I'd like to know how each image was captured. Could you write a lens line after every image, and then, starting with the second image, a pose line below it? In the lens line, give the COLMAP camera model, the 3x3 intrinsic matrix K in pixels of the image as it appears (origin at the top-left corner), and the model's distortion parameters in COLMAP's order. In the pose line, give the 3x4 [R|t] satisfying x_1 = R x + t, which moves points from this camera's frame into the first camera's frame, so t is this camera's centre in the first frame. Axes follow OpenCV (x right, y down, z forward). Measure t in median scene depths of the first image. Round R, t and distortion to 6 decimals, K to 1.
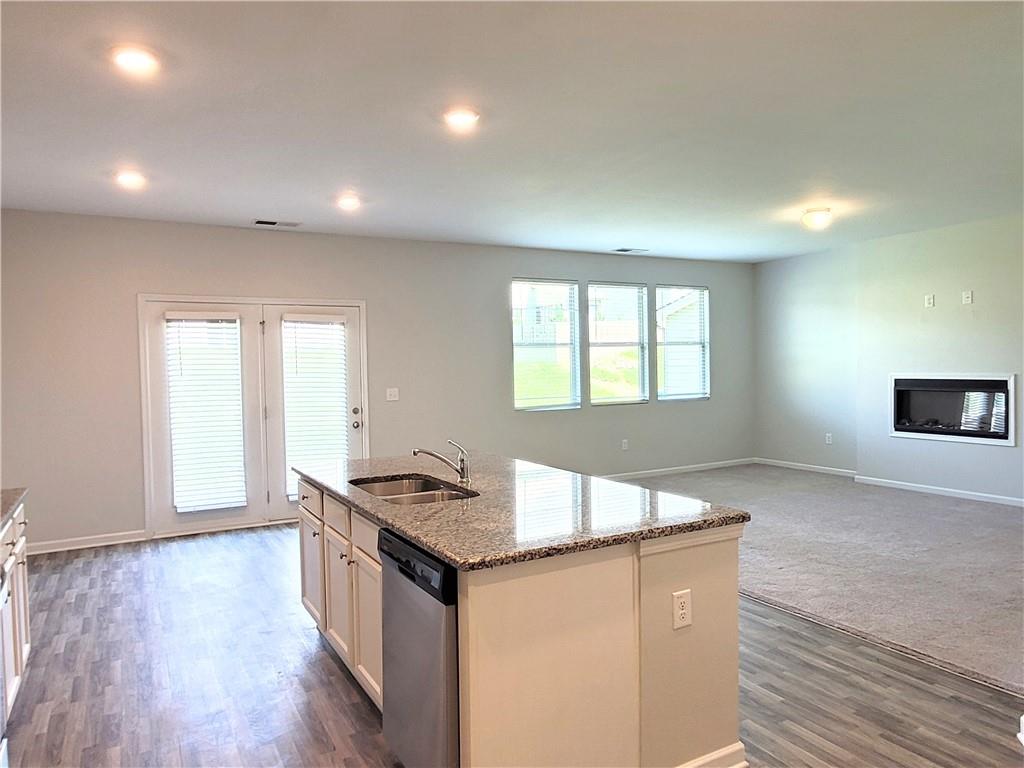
lens RADIAL K [[703.5, 0, 516.1], [0, 703.5, 384.6], [0, 0, 1]] dist [0.002460, 0.004241]
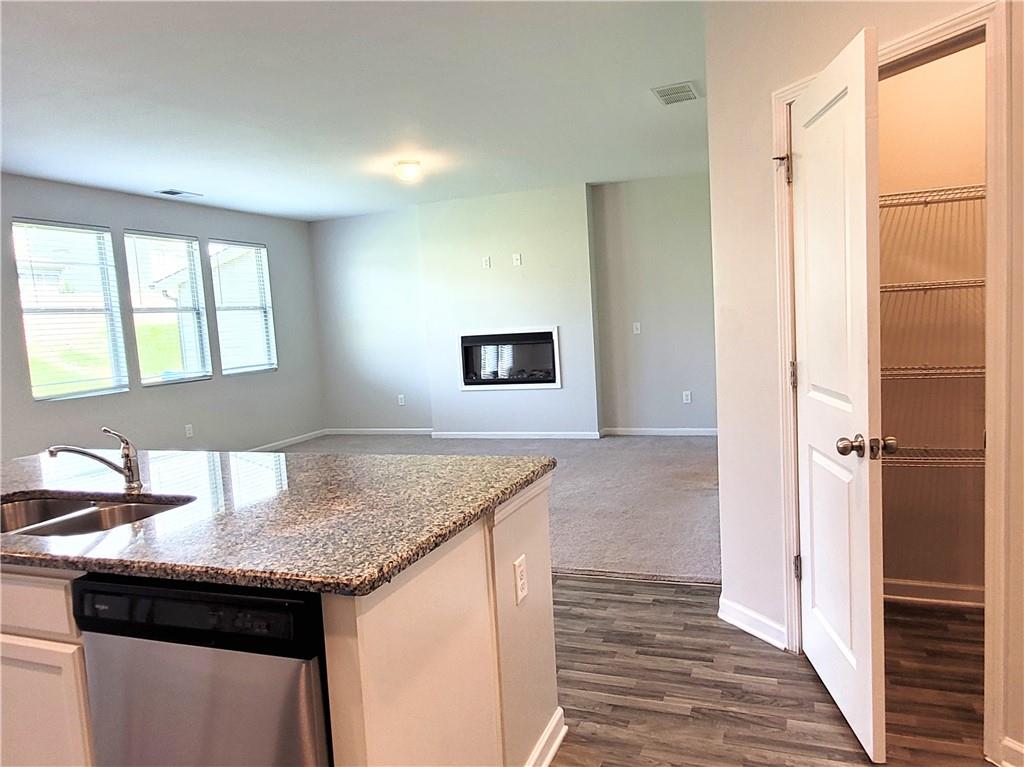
lens RADIAL K [[724.2, 0, 517.9], [0, 724.2, 389.3], [0, 0, 1]] dist [0.005269, 0.004803]
pose [[0.768412, -0.087080, 0.634003, -0.104005], [0.064377, 0.996192, 0.058802, 0.013547], [-0.636709, -0.004369, 0.771092, 0.113342]]
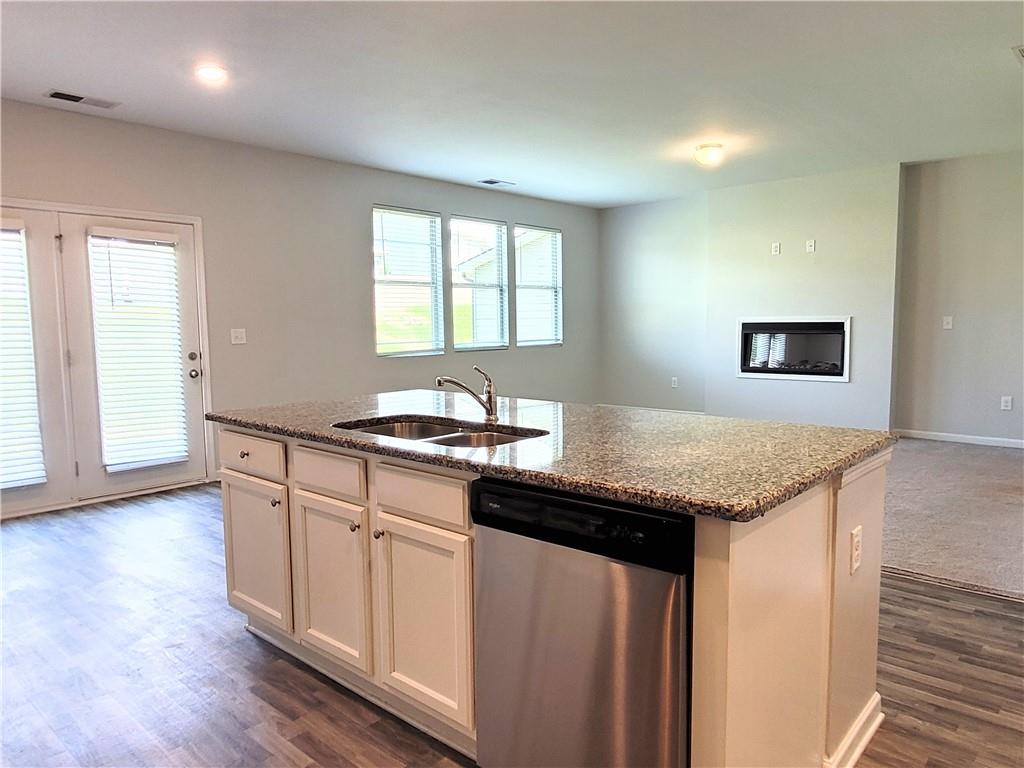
lens RADIAL K [[703.5, 0, 516.1], [0, 703.5, 384.6], [0, 0, 1]] dist [0.002460, 0.004241]
pose [[0.944326, -0.022412, 0.328248, -0.142214], [0.004353, 0.998441, 0.055648, 0.026413], [-0.328983, -0.051121, 0.942951, 0.123228]]
